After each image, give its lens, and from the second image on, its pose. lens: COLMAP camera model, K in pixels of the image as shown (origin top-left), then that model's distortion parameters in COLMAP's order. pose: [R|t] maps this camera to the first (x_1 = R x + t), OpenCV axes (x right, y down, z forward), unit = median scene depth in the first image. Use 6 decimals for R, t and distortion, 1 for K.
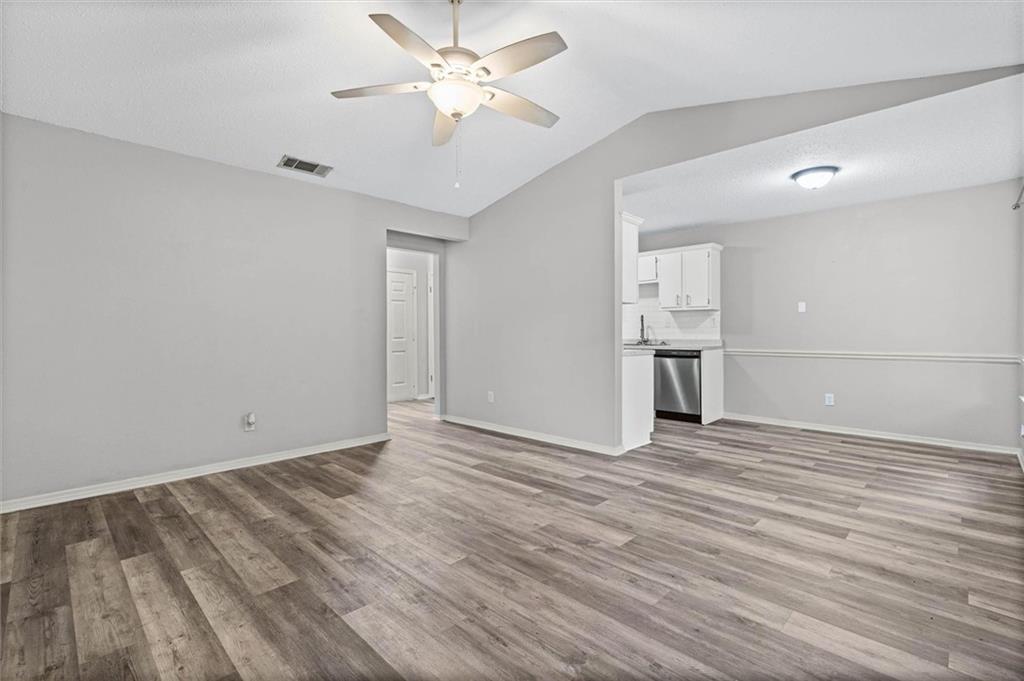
lens RADIAL K [[462.1, 0, 508.6], [0, 462.1, 339.0], [0, 0, 1]] dist [-0.002658, -0.000257]
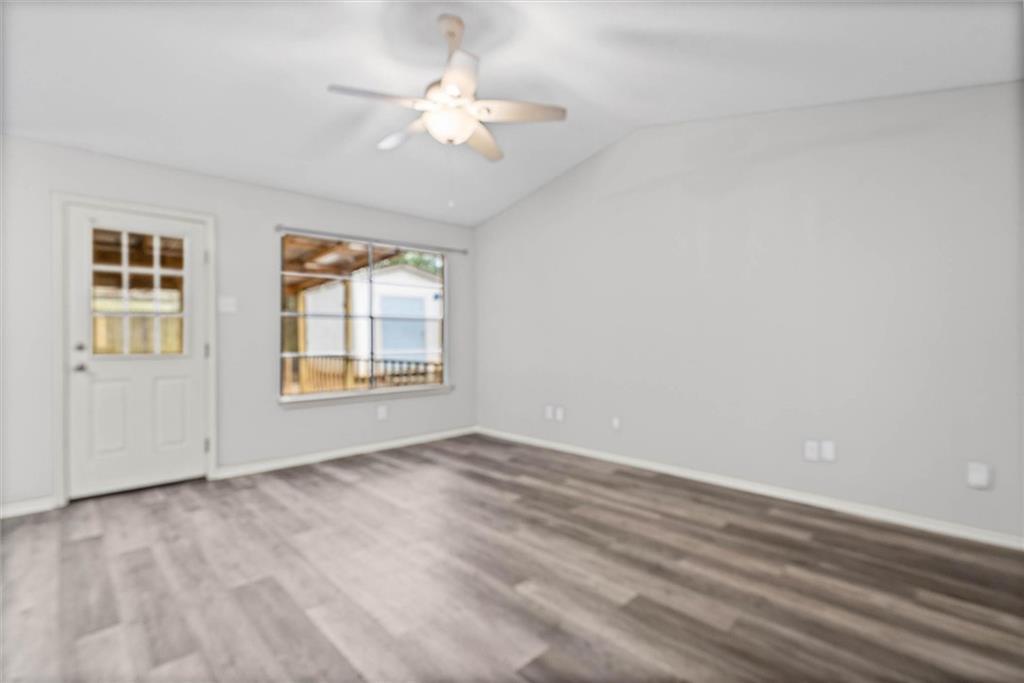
lens RADIAL K [[469.2, 0, 512.0], [0, 469.2, 341.5], [0, 0, 1]] dist [-0.003485, 0.000177]
pose [[-0.999751, 0.006934, 0.021199, -0.228358], [0.007267, 0.999850, 0.015713, -0.025329], [-0.021087, 0.015864, -0.999652, 1.783279]]
